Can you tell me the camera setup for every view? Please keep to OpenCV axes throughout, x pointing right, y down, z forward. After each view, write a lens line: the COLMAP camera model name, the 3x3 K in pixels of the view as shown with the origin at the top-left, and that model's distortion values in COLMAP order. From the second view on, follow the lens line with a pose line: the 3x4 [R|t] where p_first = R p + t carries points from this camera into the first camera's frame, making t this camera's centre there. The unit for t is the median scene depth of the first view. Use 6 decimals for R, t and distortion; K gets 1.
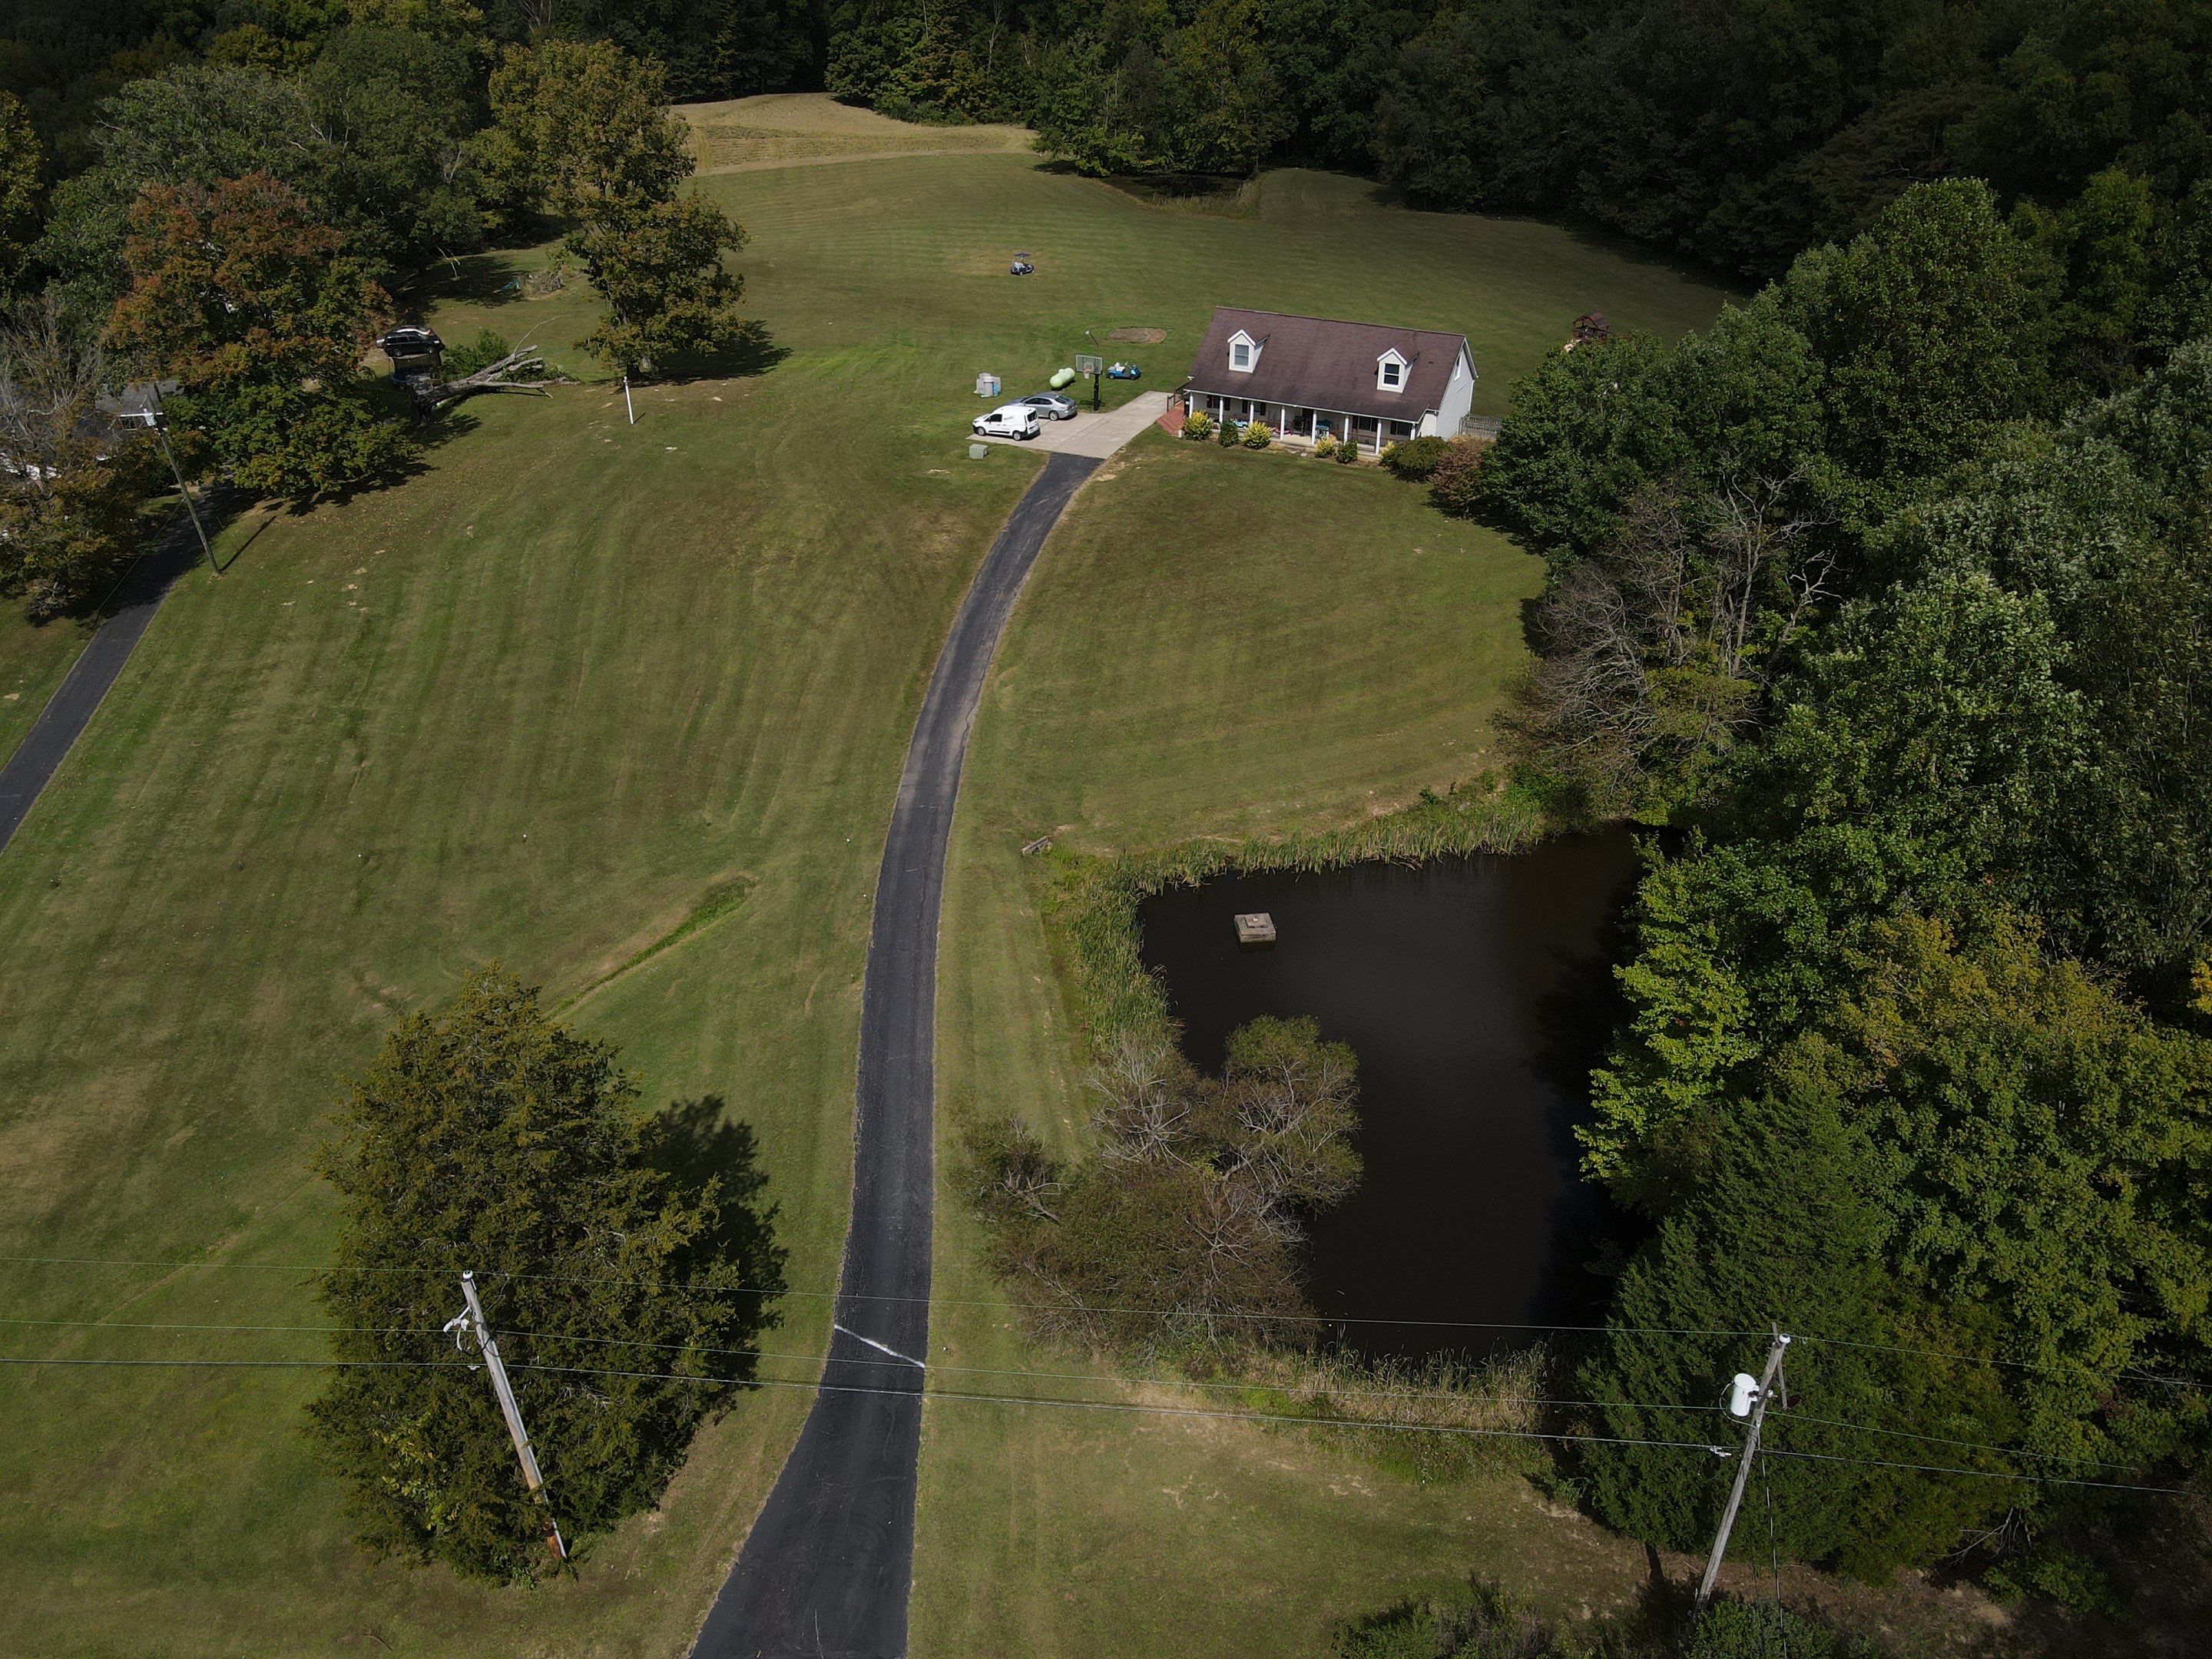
lens RADIAL K [[1610.9, 0, 1110.5], [0, 1610.9, 821.1], [0, 0, 1]] dist [0.011755, 0.001818]
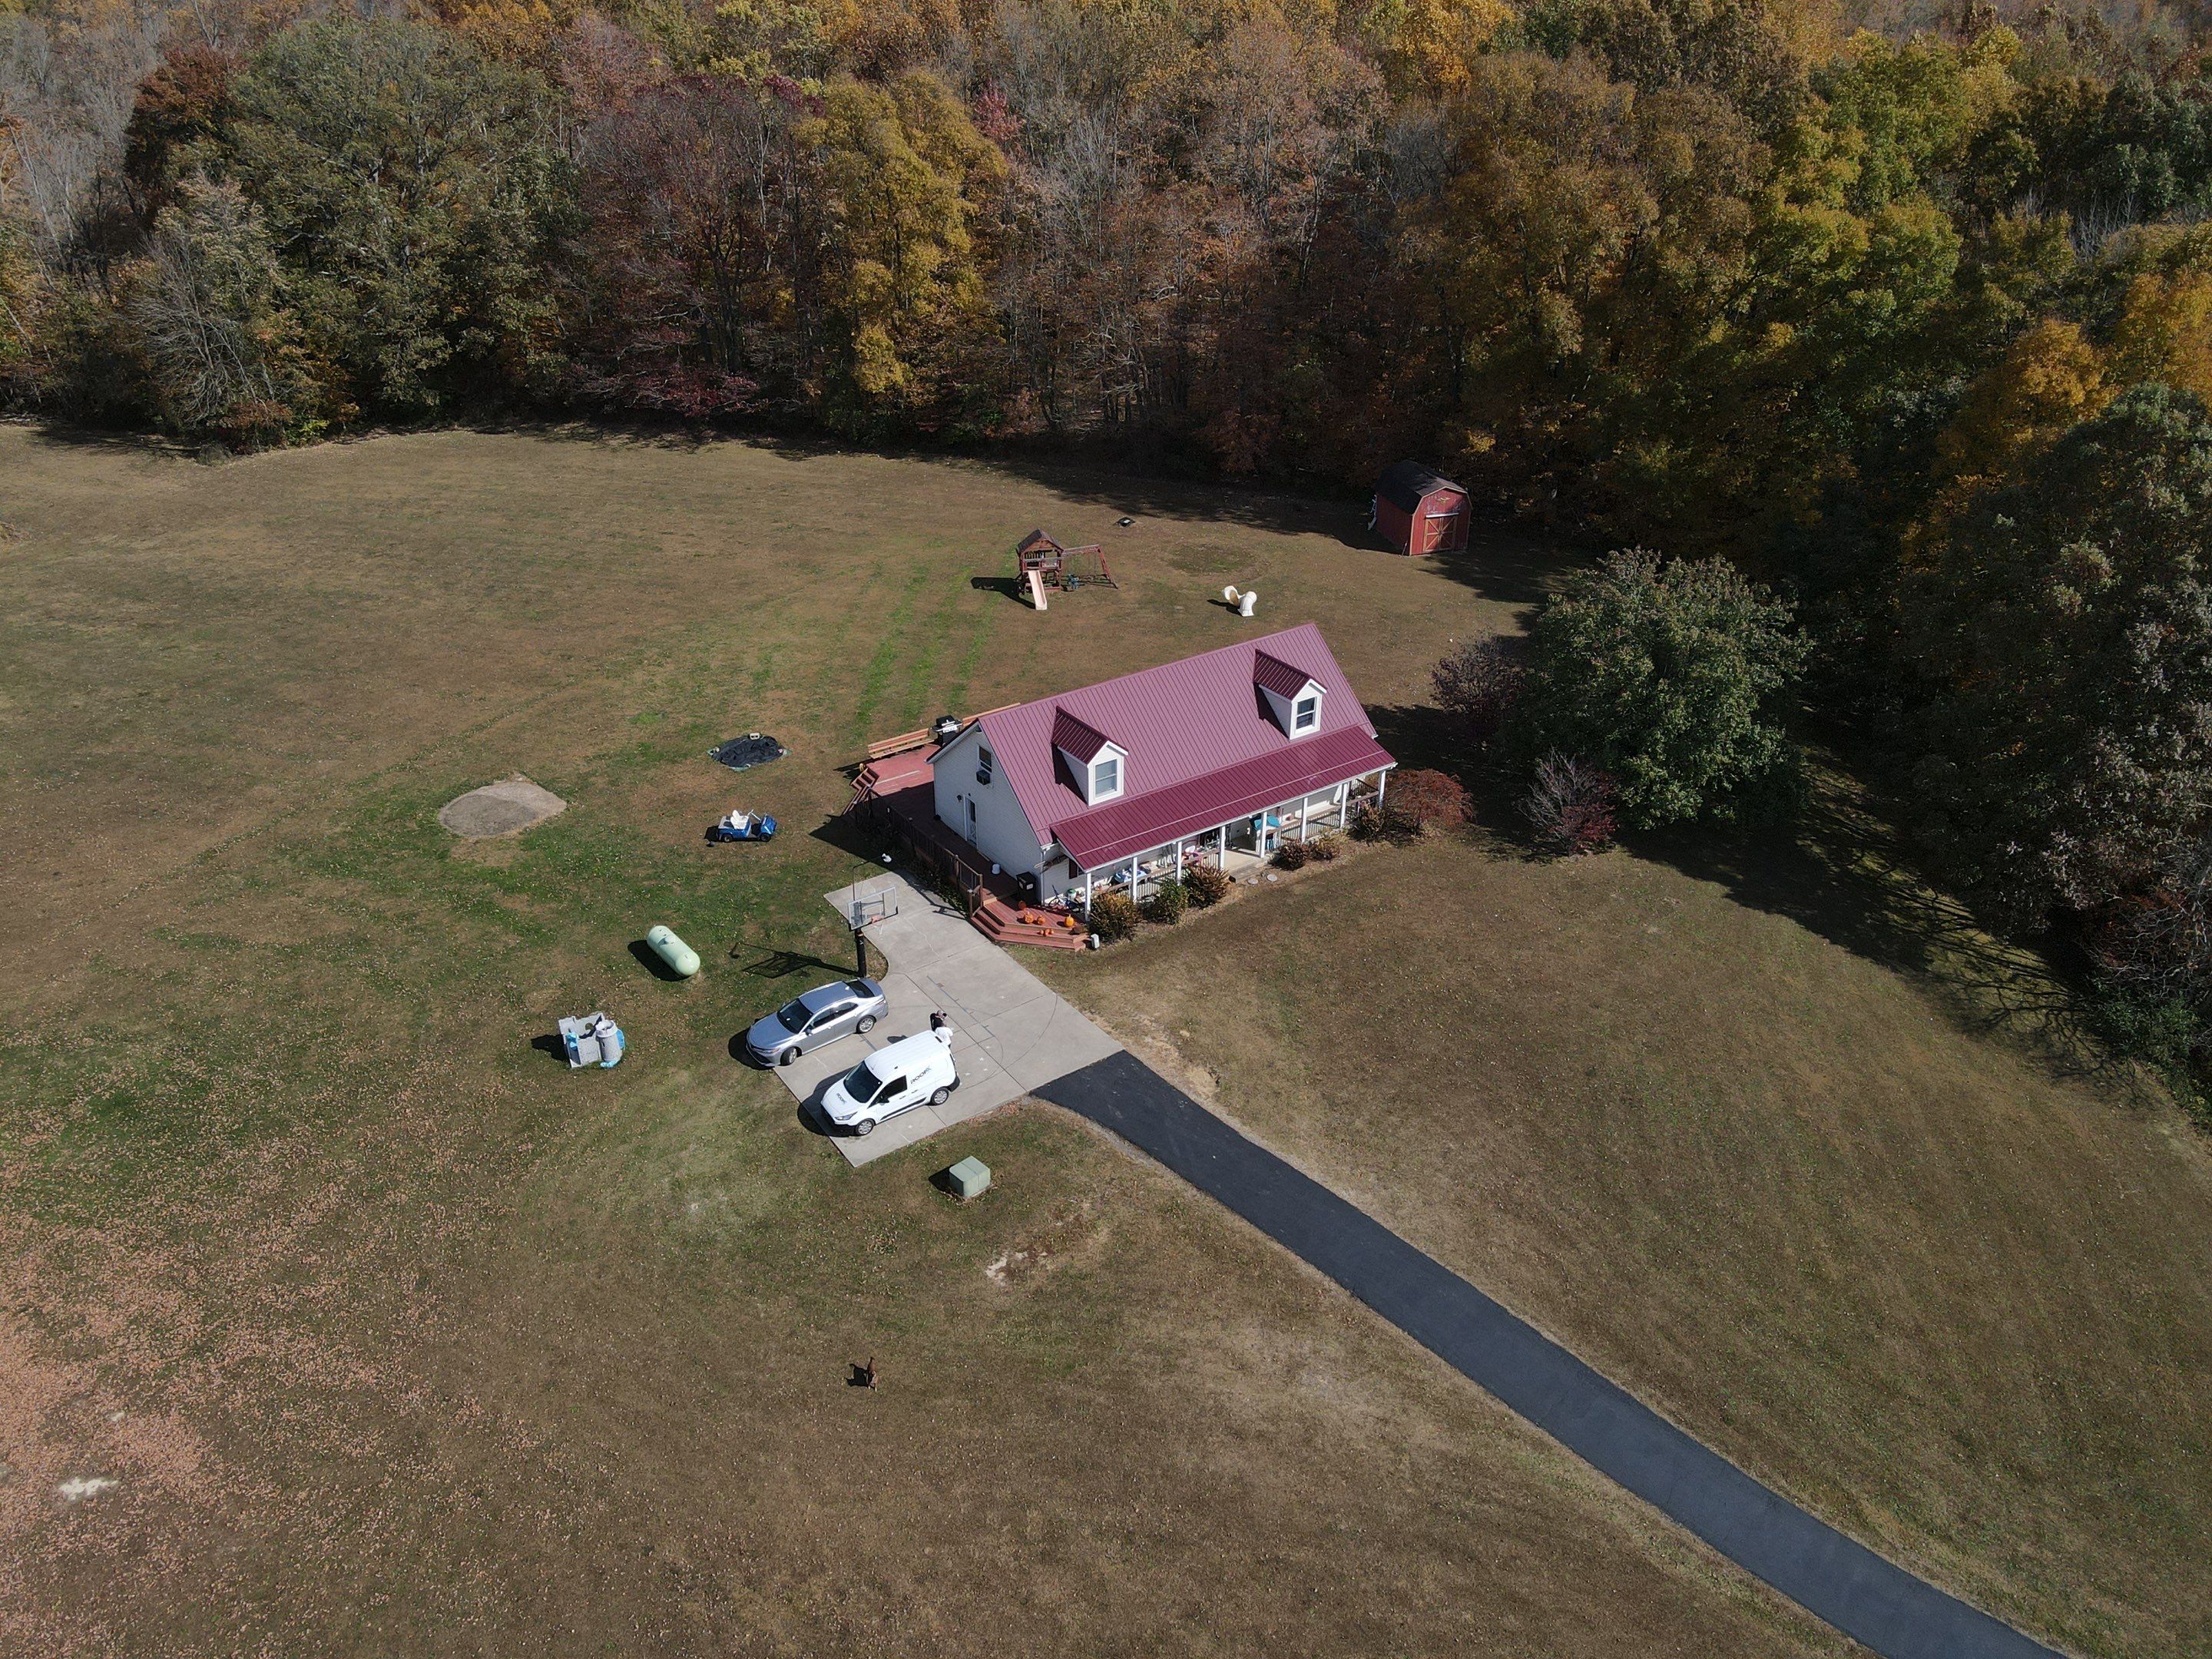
lens RADIAL K [[1610.9, 0, 1109.8], [0, 1610.9, 825.9], [0, 0, 1]] dist [0.011755, 0.001818]
pose [[0.478078, -0.429686, 0.766036, -0.385057], [0.444484, 0.870597, 0.210938, -0.403808], [-0.757546, 0.239646, 0.607202, 0.654170]]
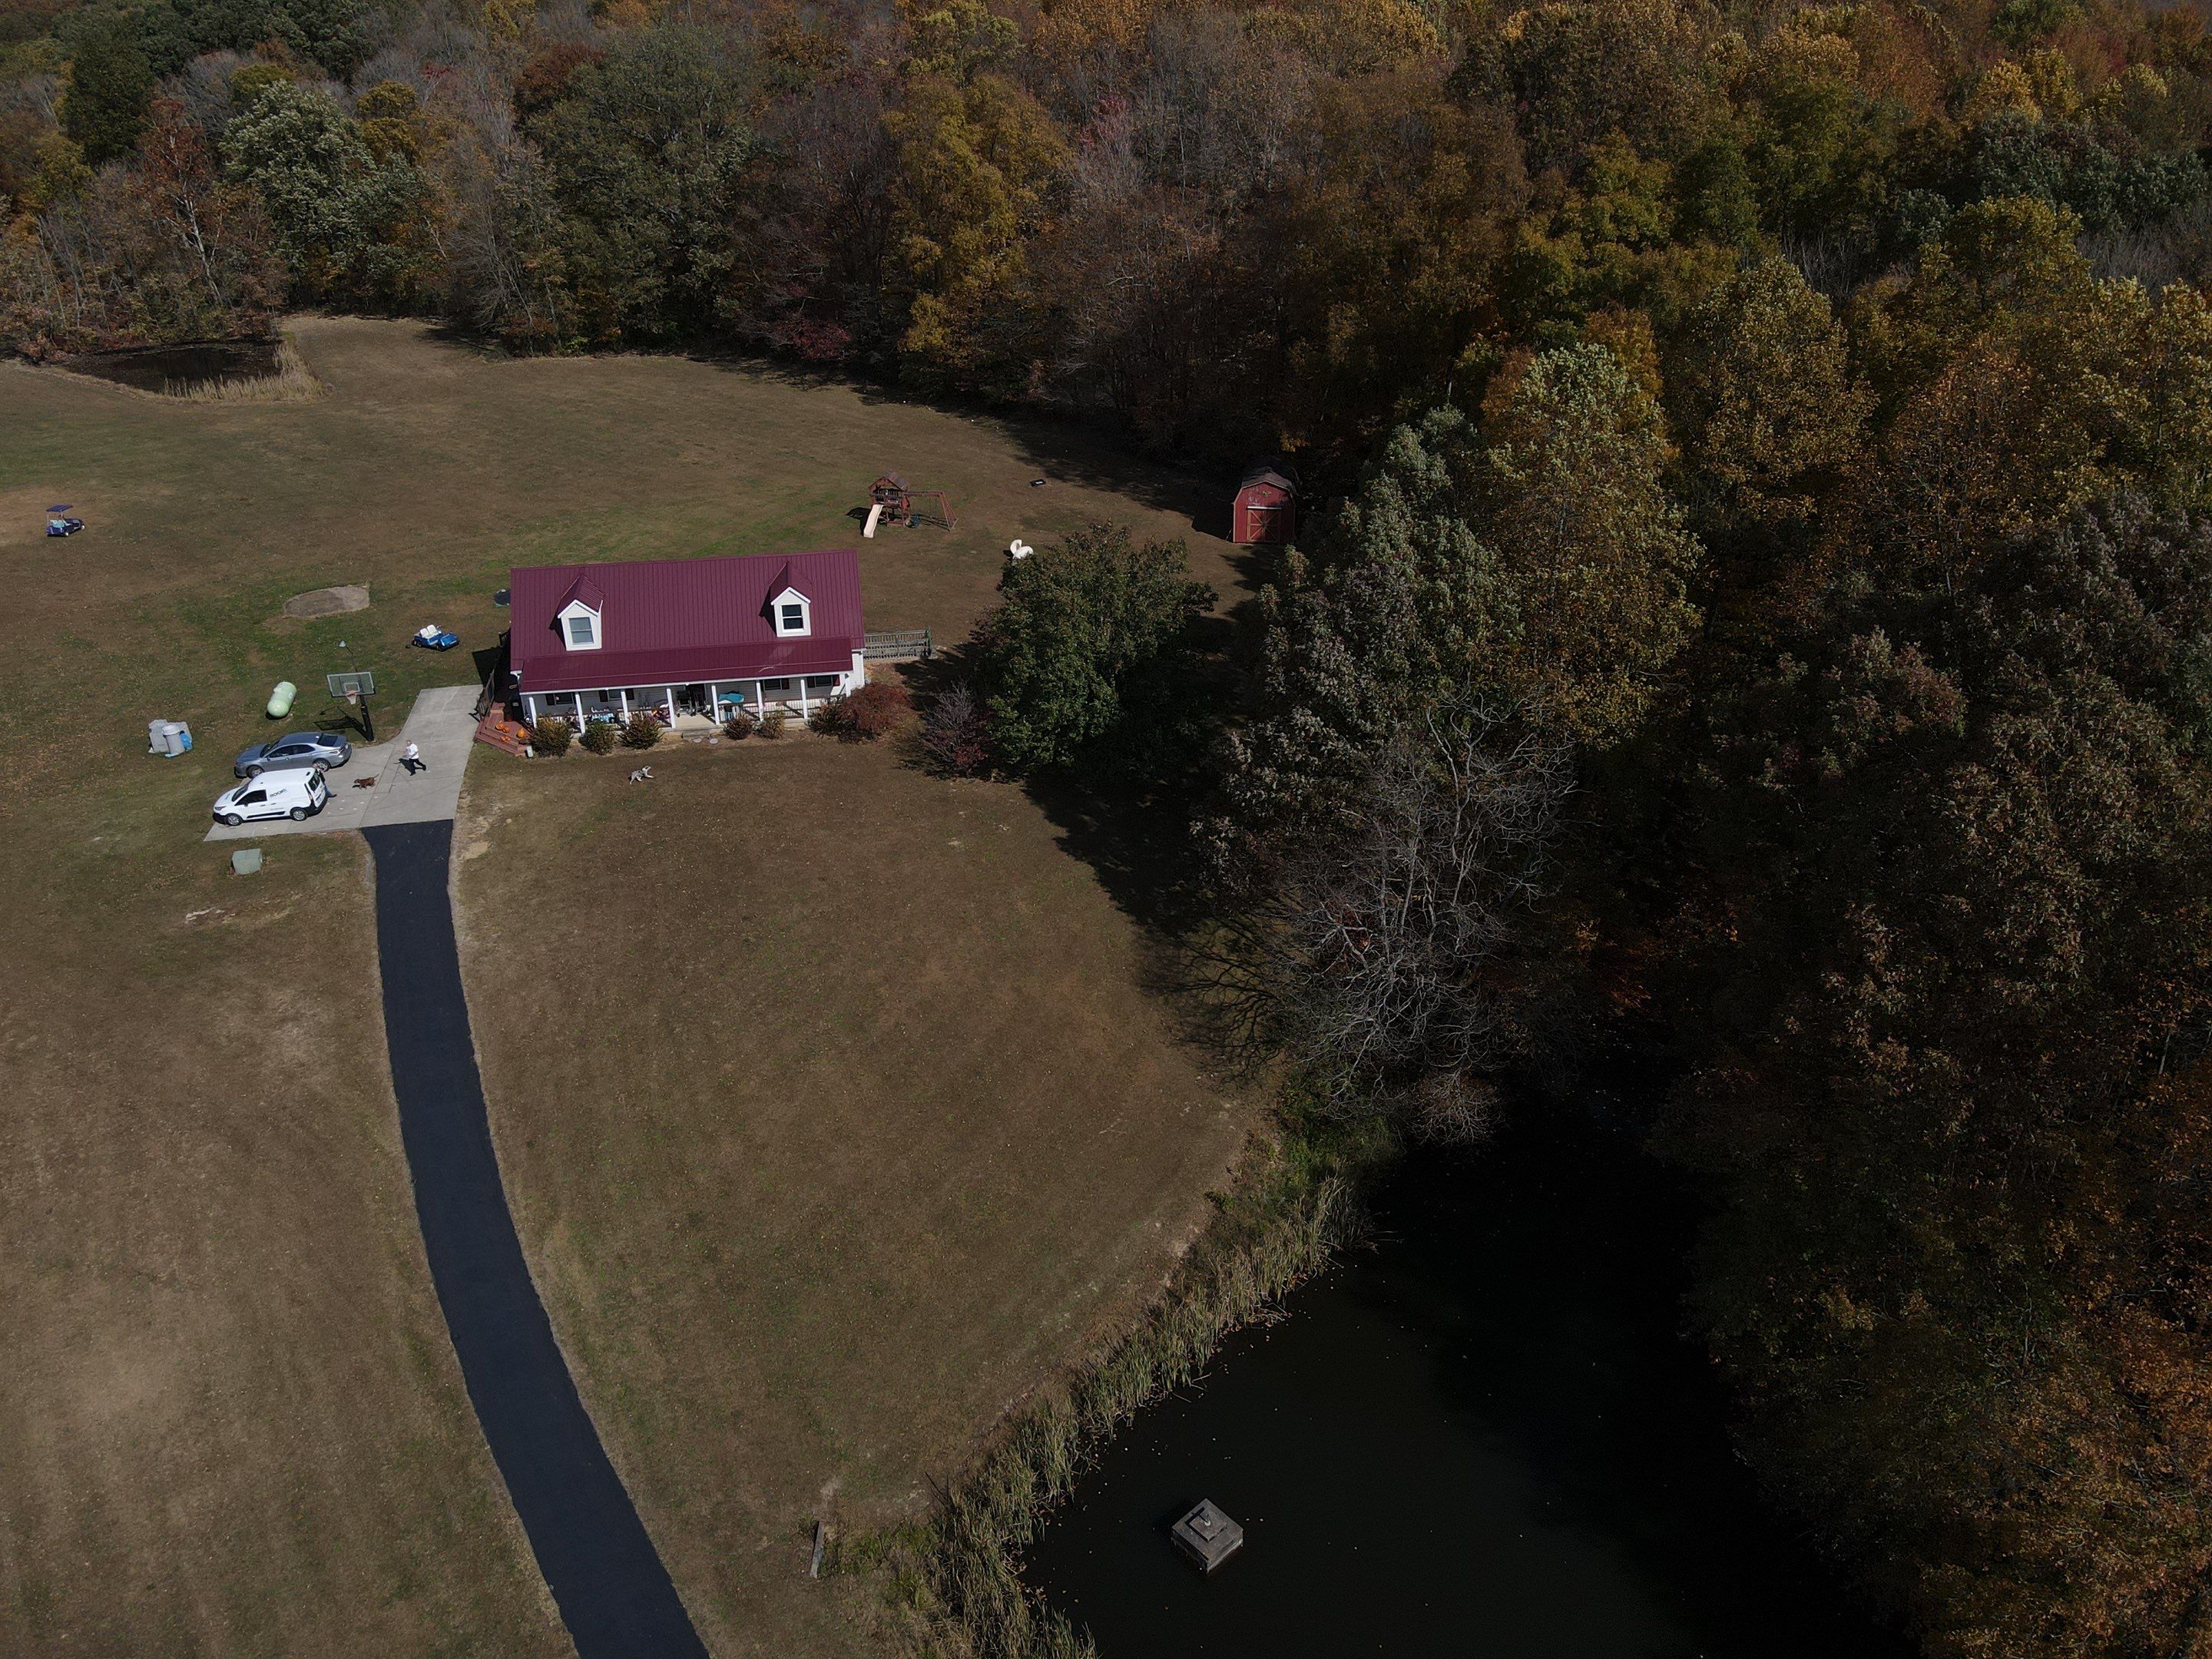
lens RADIAL K [[1610.9, 0, 1090.7], [0, 1610.9, 828.3], [0, 0, 1]] dist [0.011755, 0.001818]
pose [[0.807734, -0.290264, 0.513140, -0.139978], [0.302755, 0.951087, 0.061427, -0.179010], [-0.505871, 0.105739, 0.856104, 0.255452]]
